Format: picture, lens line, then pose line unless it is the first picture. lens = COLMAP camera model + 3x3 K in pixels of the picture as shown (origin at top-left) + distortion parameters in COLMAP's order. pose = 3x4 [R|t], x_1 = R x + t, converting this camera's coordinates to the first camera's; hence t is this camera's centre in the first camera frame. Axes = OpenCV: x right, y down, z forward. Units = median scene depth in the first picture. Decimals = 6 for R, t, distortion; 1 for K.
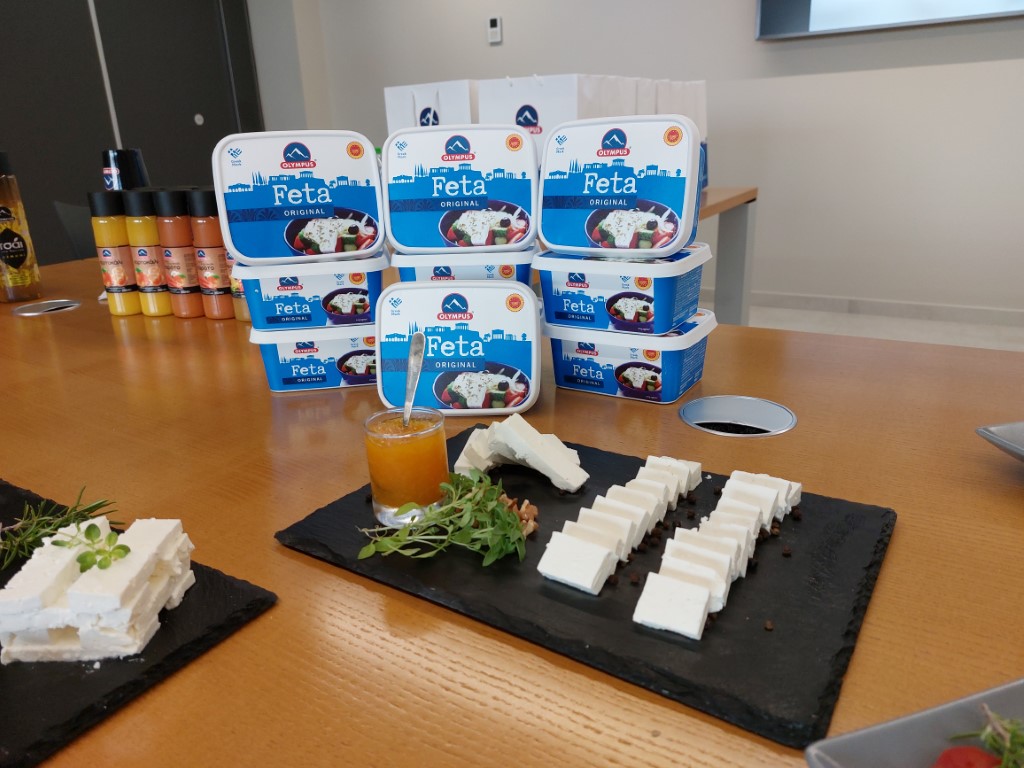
lens RADIAL K [[722.4, 0, 510.2], [0, 722.4, 394.4], [0, 0, 1]] dist [-0.004003, -0.009683]
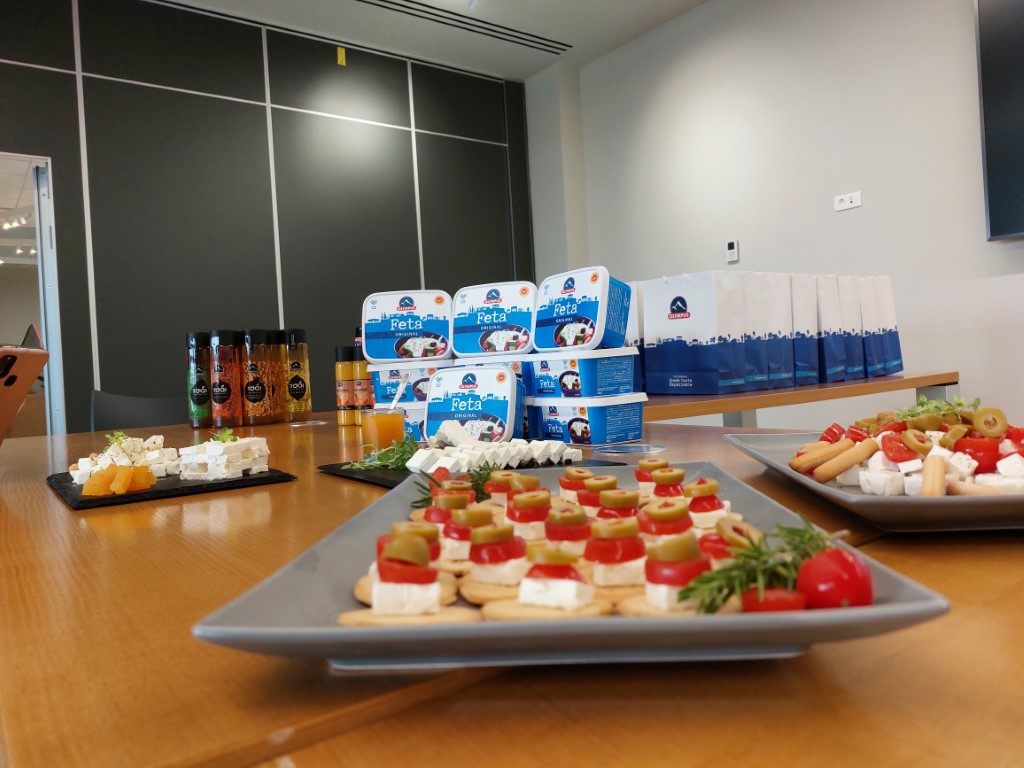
lens RADIAL K [[722.4, 0, 513.3], [0, 722.4, 374.0], [0, 0, 1]] dist [-0.004003, -0.009683]
pose [[0.926332, -0.007210, -0.376640, 0.598206], [-0.111129, 0.950092, -0.291504, 0.312555], [0.359944, 0.311885, 0.879300, -0.398248]]
